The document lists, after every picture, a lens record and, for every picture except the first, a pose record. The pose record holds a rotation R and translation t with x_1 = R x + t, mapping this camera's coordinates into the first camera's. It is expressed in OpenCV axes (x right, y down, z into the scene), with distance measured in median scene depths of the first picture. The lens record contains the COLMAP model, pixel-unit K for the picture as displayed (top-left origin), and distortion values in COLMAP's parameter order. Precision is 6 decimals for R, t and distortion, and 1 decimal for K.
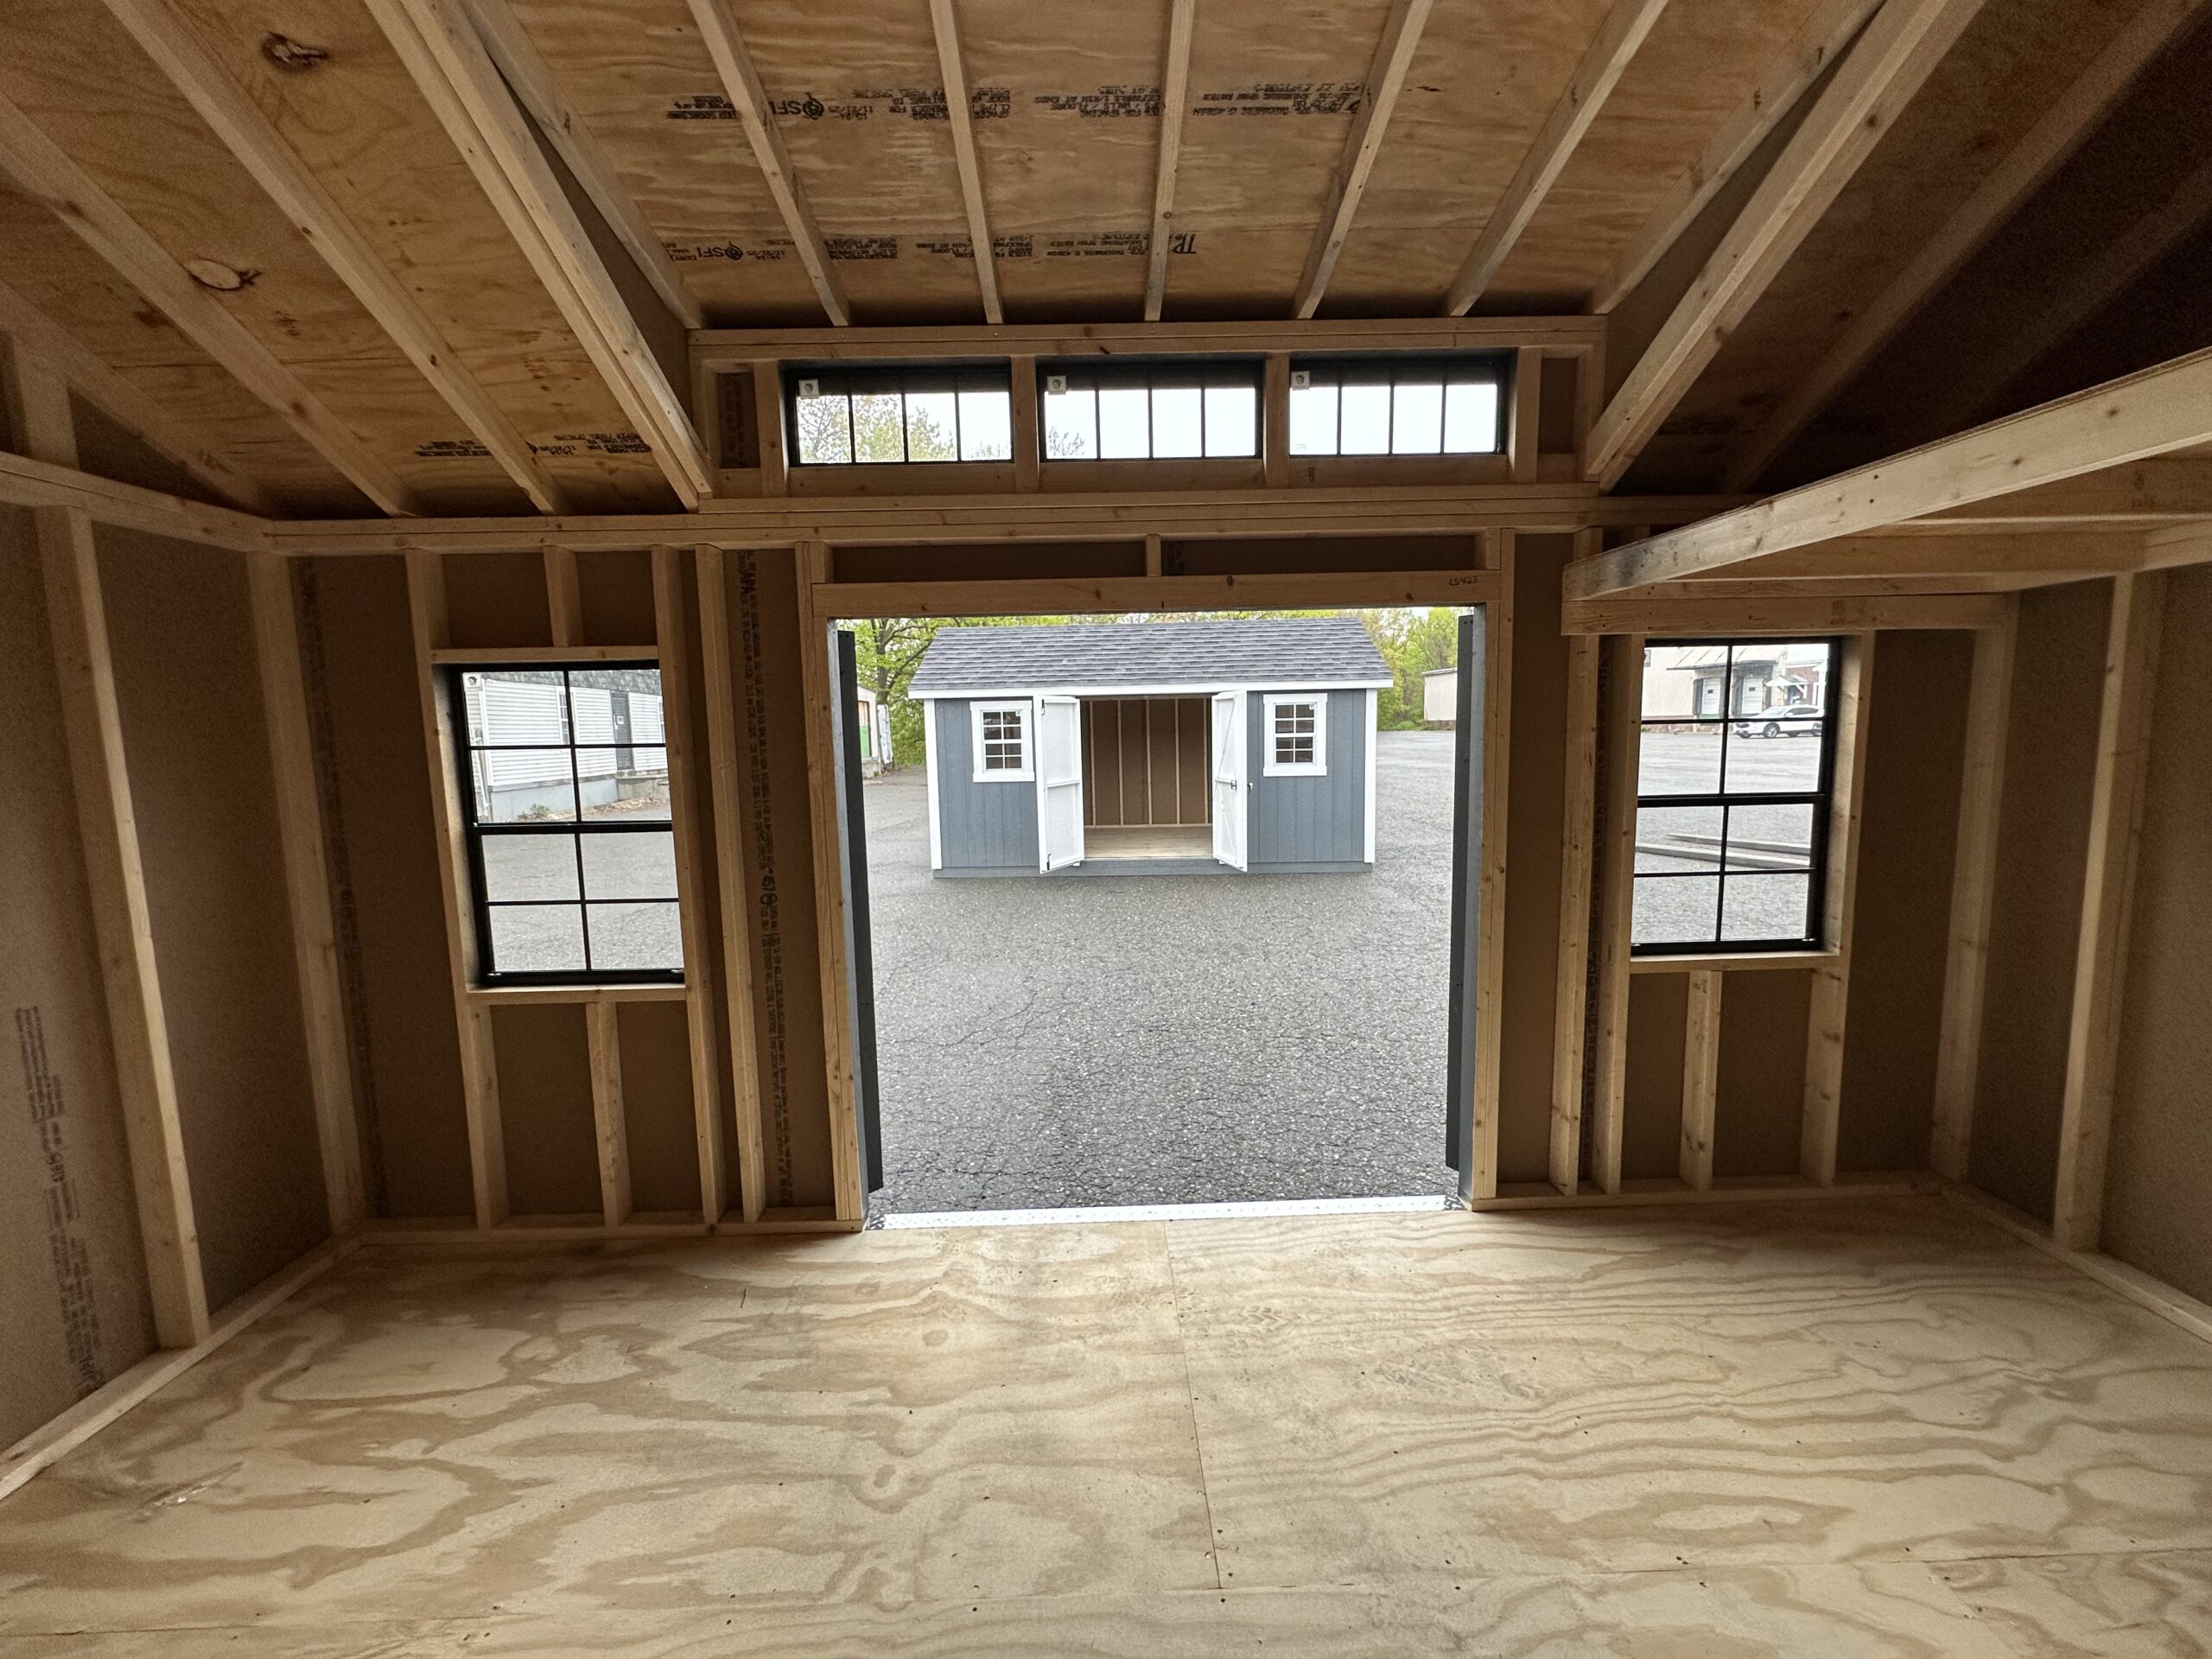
lens RADIAL K [[878.2, 0, 1101.5], [0, 878.2, 825.4], [0, 0, 1]] dist [-0.004232, 0.000584]
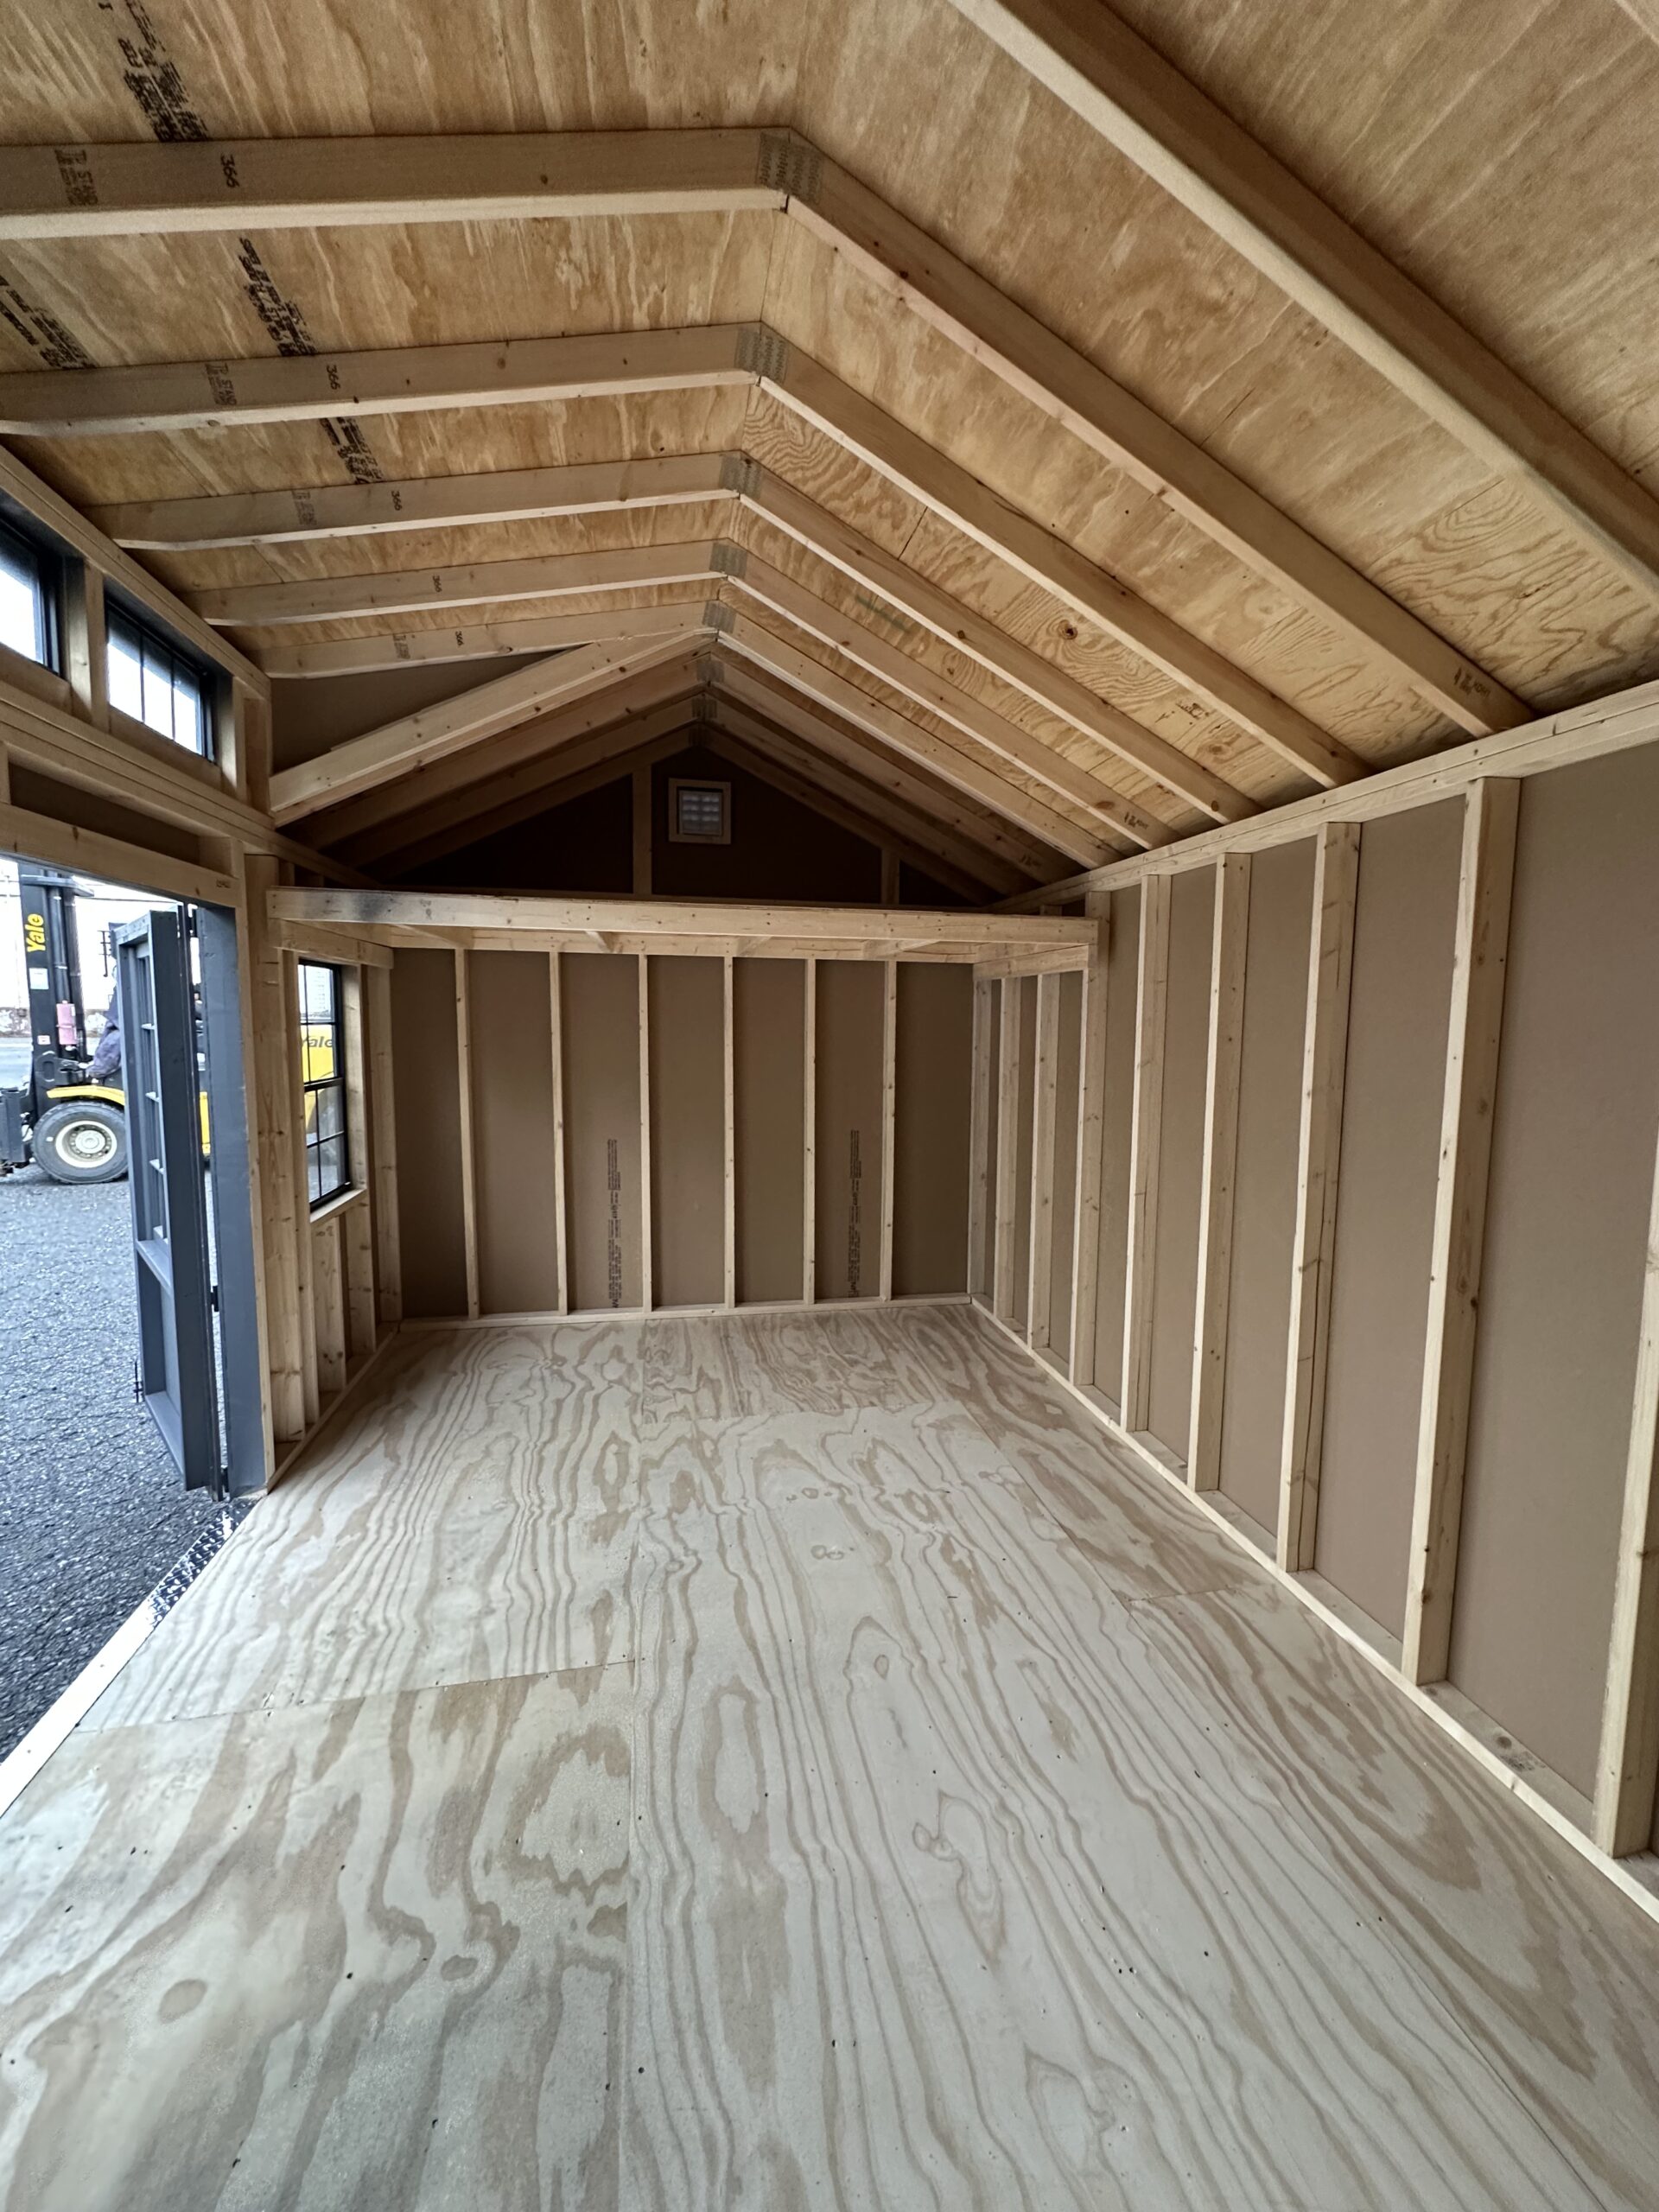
lens RADIAL K [[878.2, 0, 828.2], [0, 878.2, 1106.7], [0, 0, 1]] dist [-0.004232, 0.000584]
pose [[-0.171861, -0.081140, 0.981774, -0.915614], [0.098320, 0.990213, 0.099048, -0.070480], [-0.980203, 0.113550, -0.162202, 0.636006]]
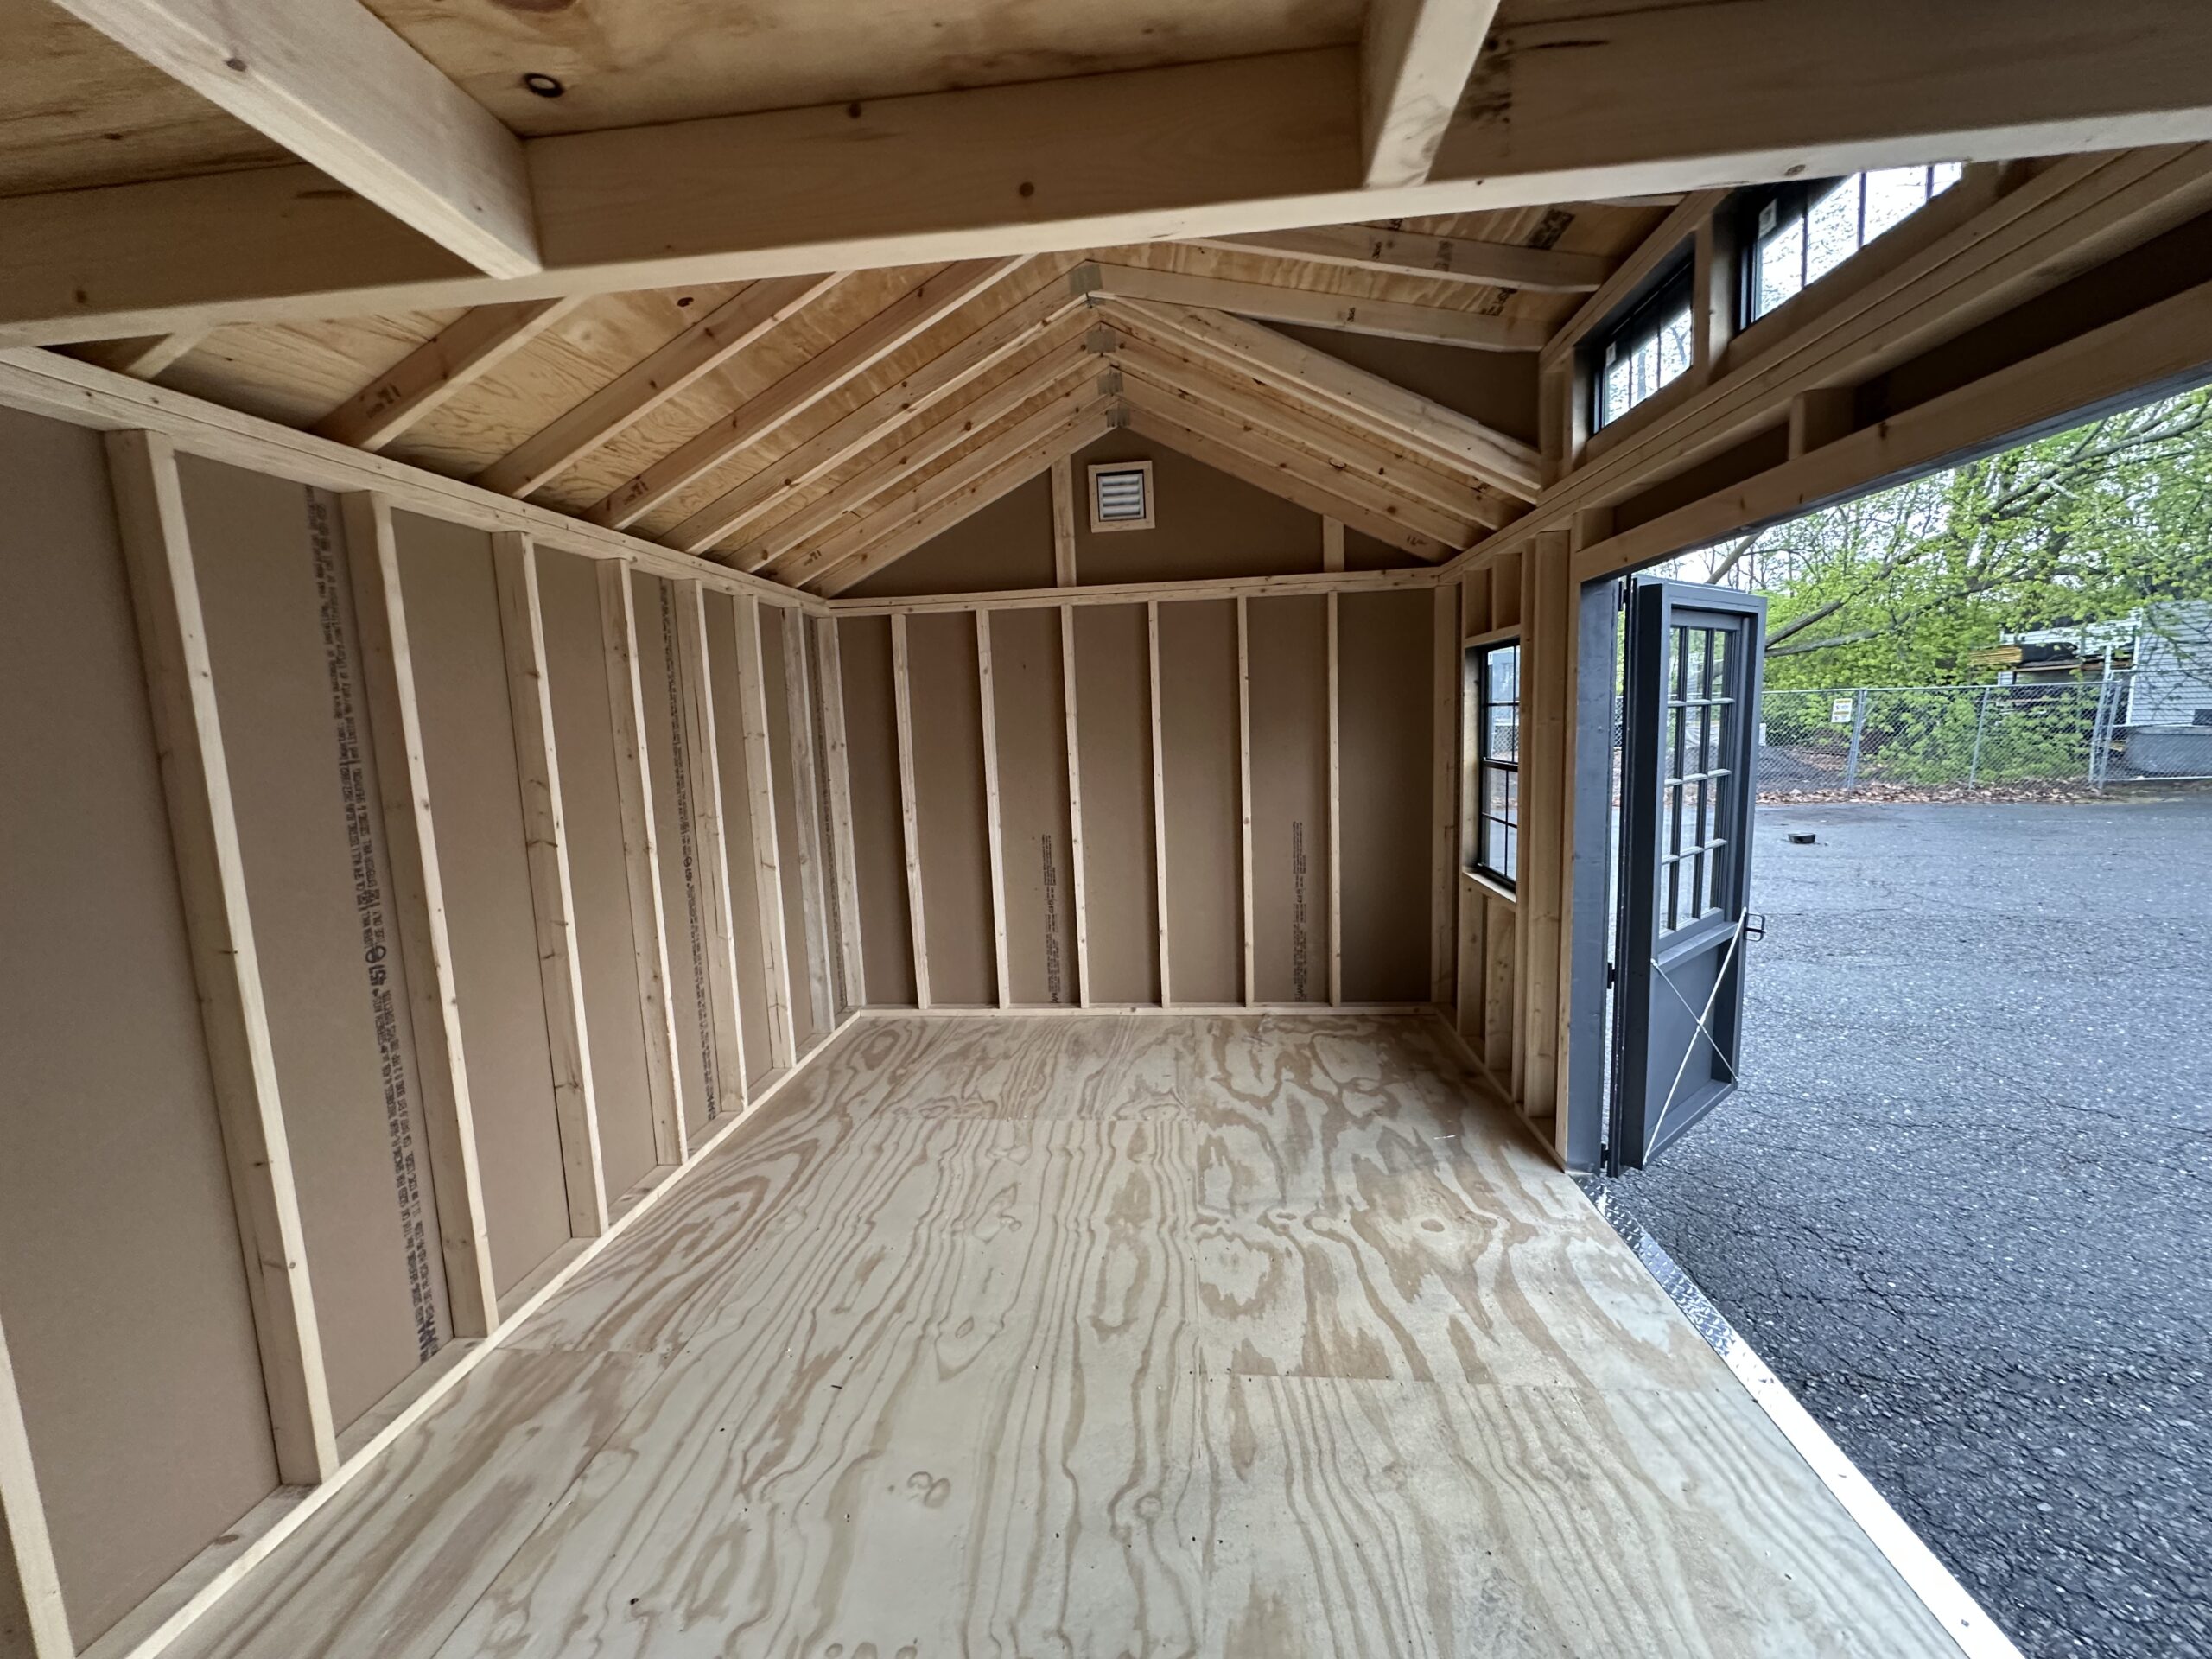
lens RADIAL K [[878.2, 0, 1110.5], [0, 878.2, 821.6], [0, 0, 1]] dist [-0.004232, 0.000584]
pose [[-0.108879, 0.141155, -0.983982, 1.017222], [-0.063914, 0.986825, 0.148635, -0.096364], [0.991998, 0.079073, -0.098423, 0.716681]]
